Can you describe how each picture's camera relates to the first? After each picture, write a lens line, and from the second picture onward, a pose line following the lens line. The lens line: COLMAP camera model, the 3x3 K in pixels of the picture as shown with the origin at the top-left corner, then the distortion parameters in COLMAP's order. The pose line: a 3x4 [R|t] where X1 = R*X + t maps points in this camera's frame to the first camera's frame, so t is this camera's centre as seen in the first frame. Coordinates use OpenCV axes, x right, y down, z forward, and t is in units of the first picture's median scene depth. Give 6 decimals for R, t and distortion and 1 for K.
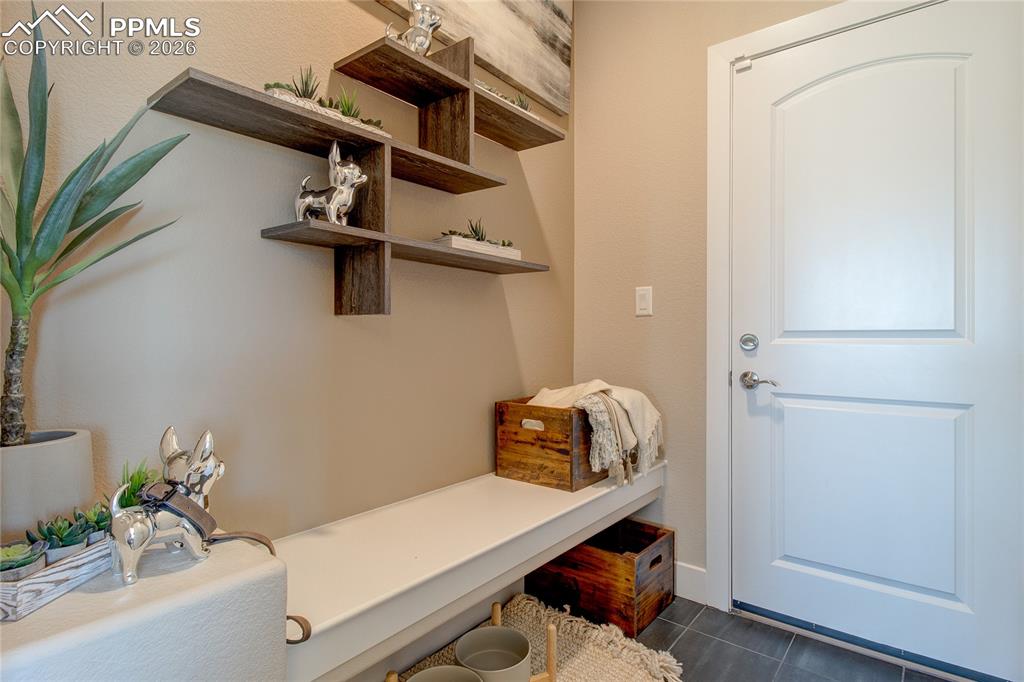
lens RADIAL K [[471.6, 0, 518.5], [0, 471.6, 339.7], [0, 0, 1]] dist [0.020997, -0.012890]
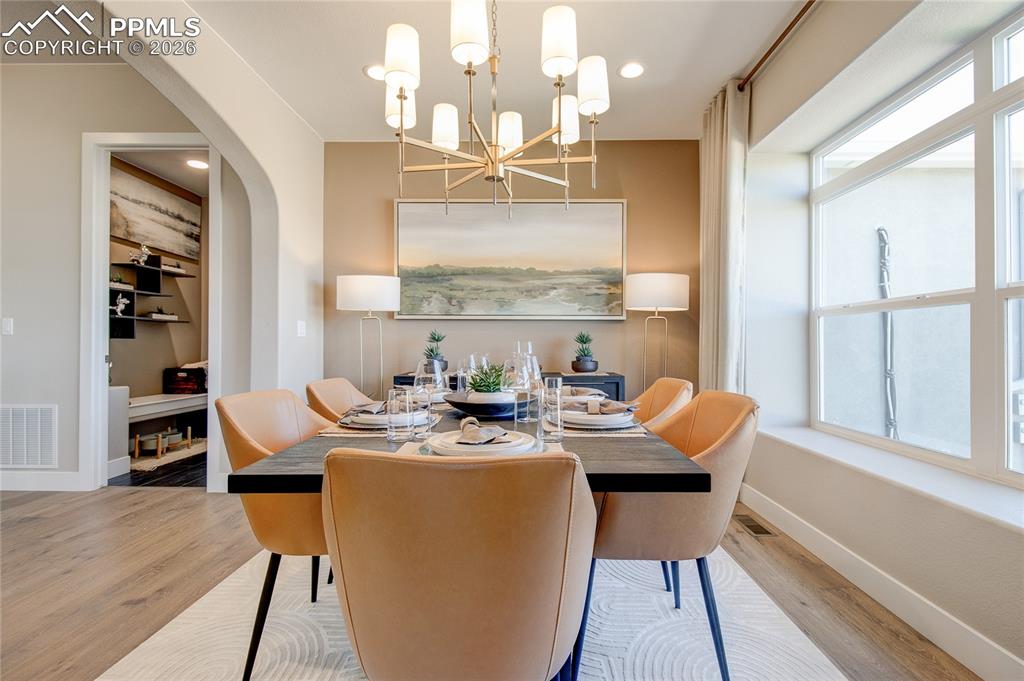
lens RADIAL K [[469.6, 0, 522.1], [0, 469.6, 342.8], [0, 0, 1]] dist [0.016082, -0.012630]
pose [[0.772914, 0.008481, 0.634454, -0.202851], [0.000766, 0.999897, -0.014300, 0.022212], [-0.634510, 0.011538, 0.772828, -2.677900]]
